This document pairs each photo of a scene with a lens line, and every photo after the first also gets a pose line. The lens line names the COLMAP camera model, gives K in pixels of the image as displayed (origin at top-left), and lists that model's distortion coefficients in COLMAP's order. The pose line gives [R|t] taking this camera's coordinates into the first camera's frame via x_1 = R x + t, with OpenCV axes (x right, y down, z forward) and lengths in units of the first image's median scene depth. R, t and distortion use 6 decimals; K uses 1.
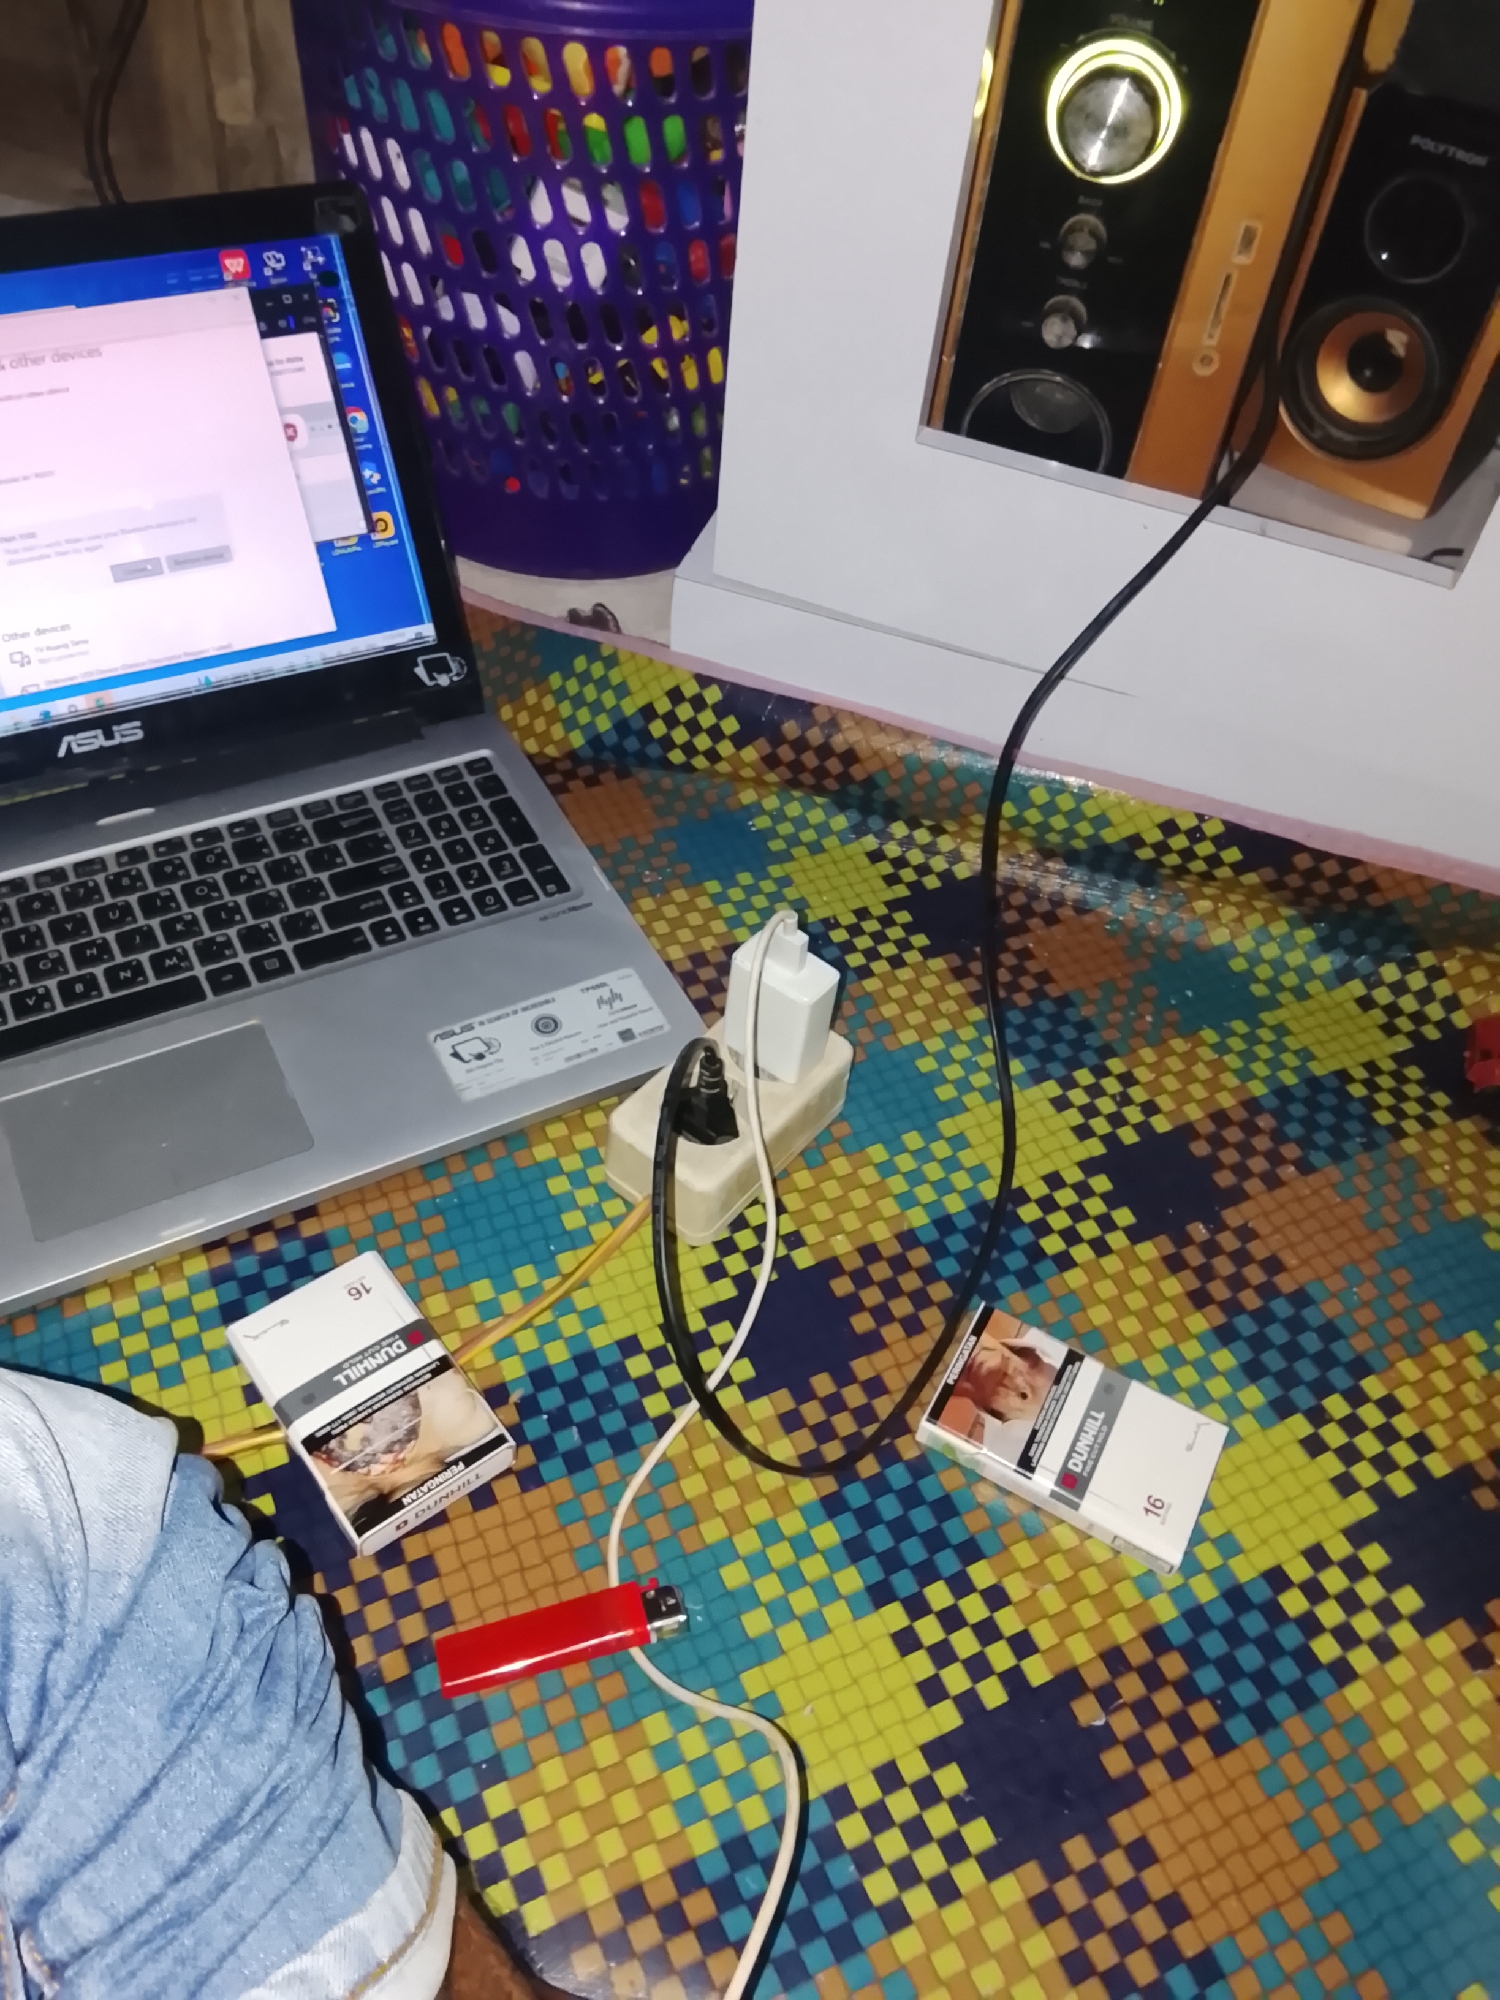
lens RADIAL K [[1571.0, 0, 750.0], [0, 1571.0, 1000.0], [0, 0, 1]] dist [0.110619, -0.190199]
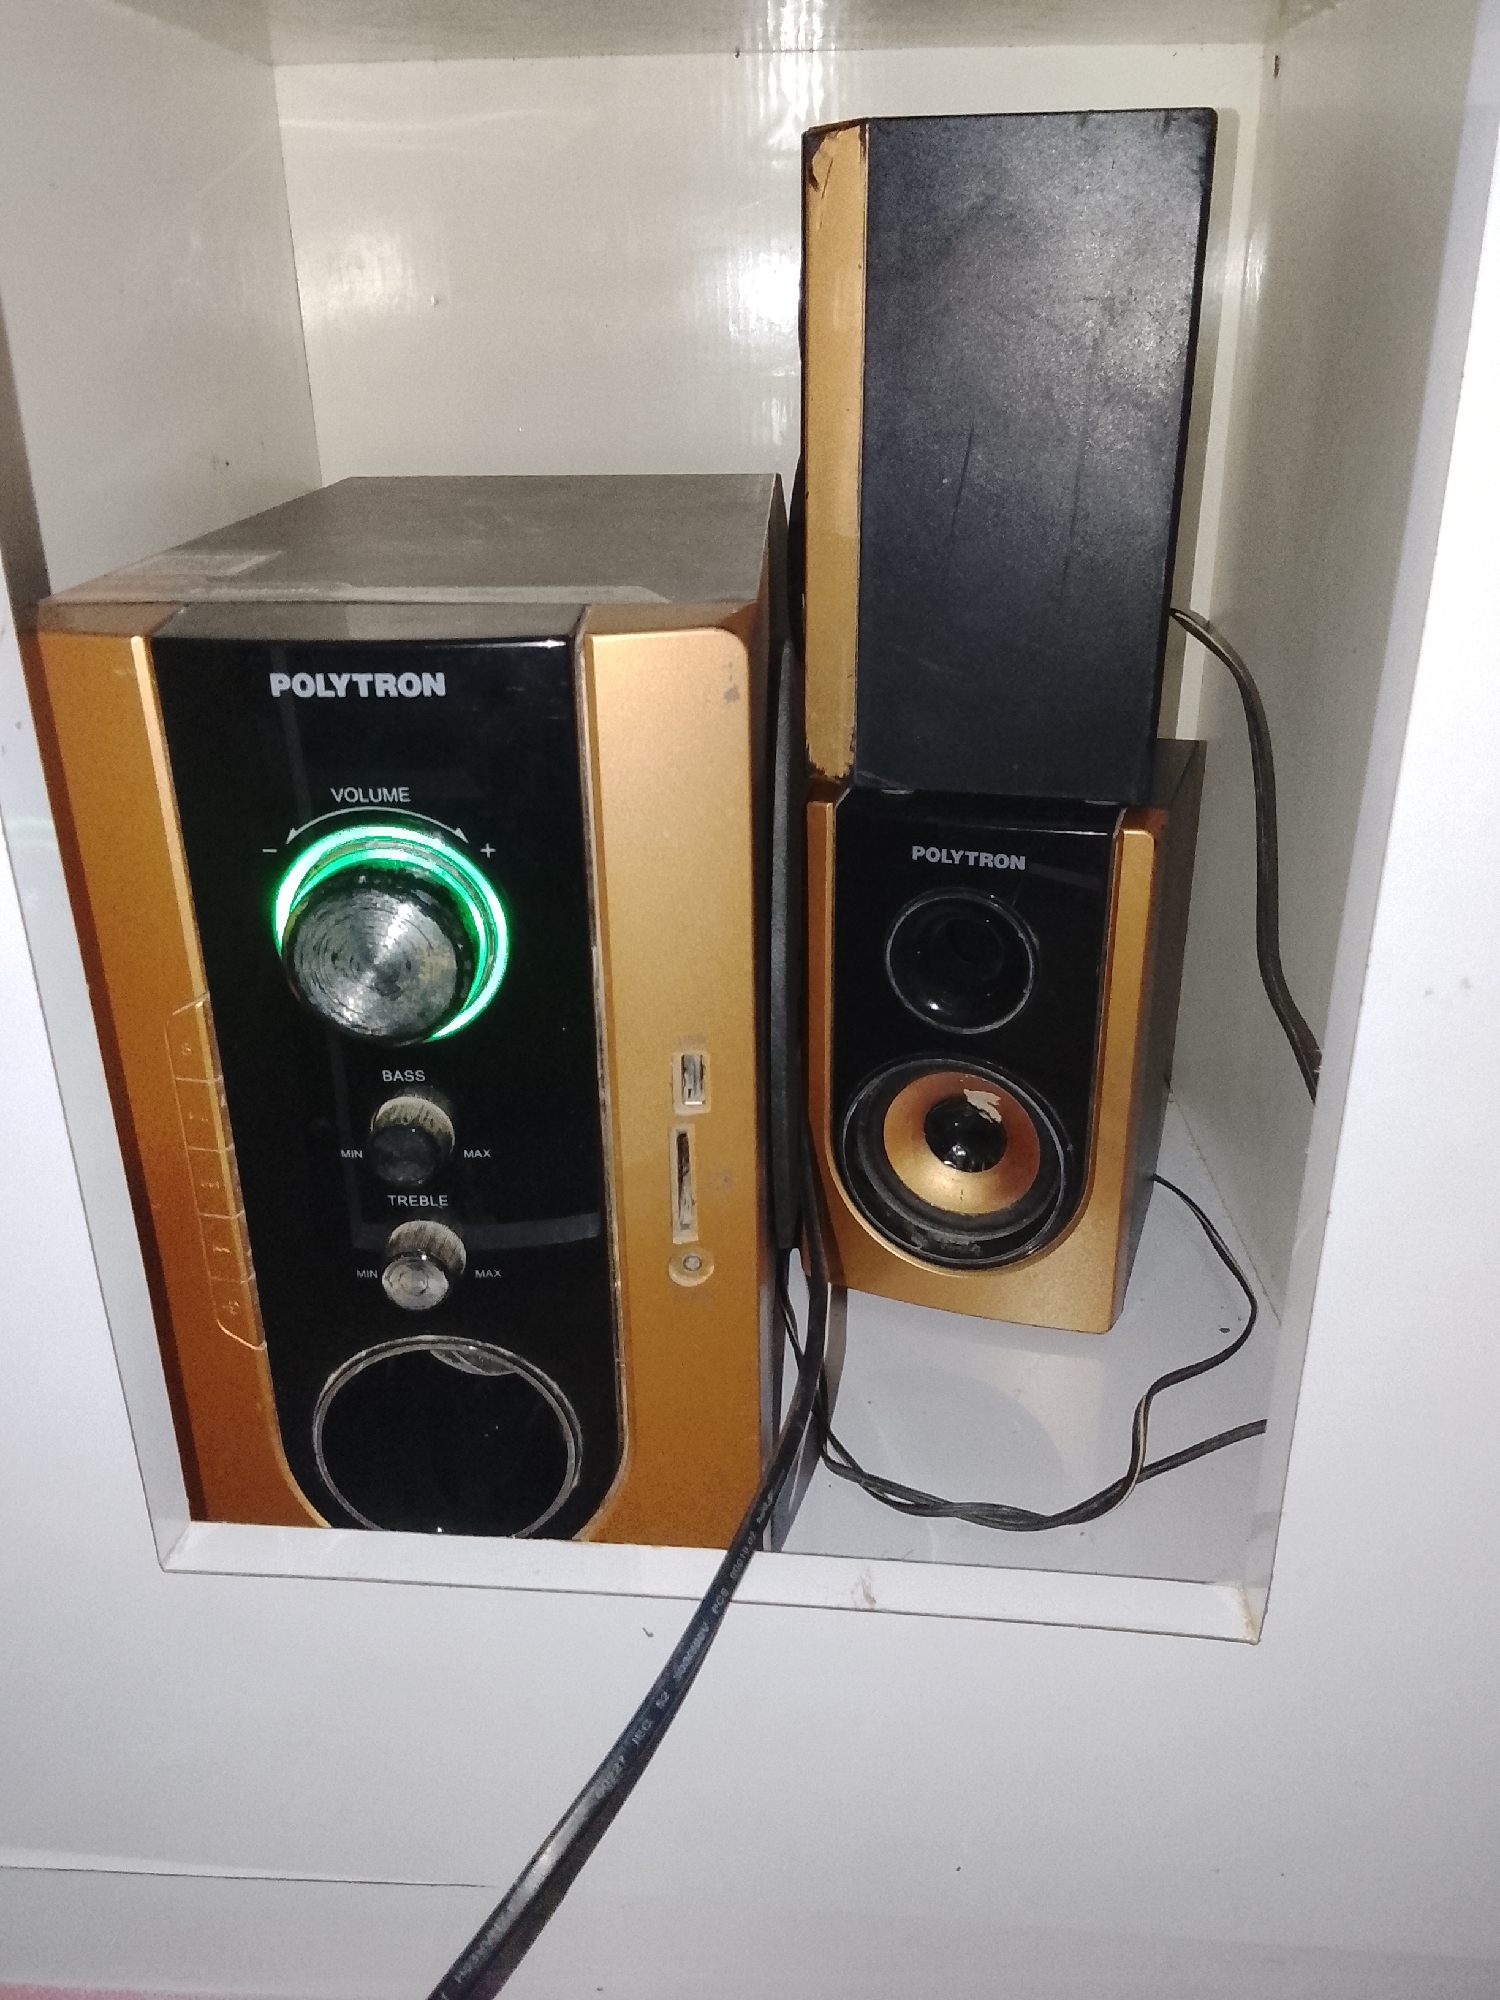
lens RADIAL K [[1566.4, 0, 750.0], [0, 1566.4, 1000.0], [0, 0, 1]] dist [0.101537, -0.165670]
pose [[0.958119, -0.202765, 0.202225, 0.210984], [0.266246, 0.890770, -0.368296, -0.269012], [-0.105458, 0.406713, 0.907449, 0.440619]]
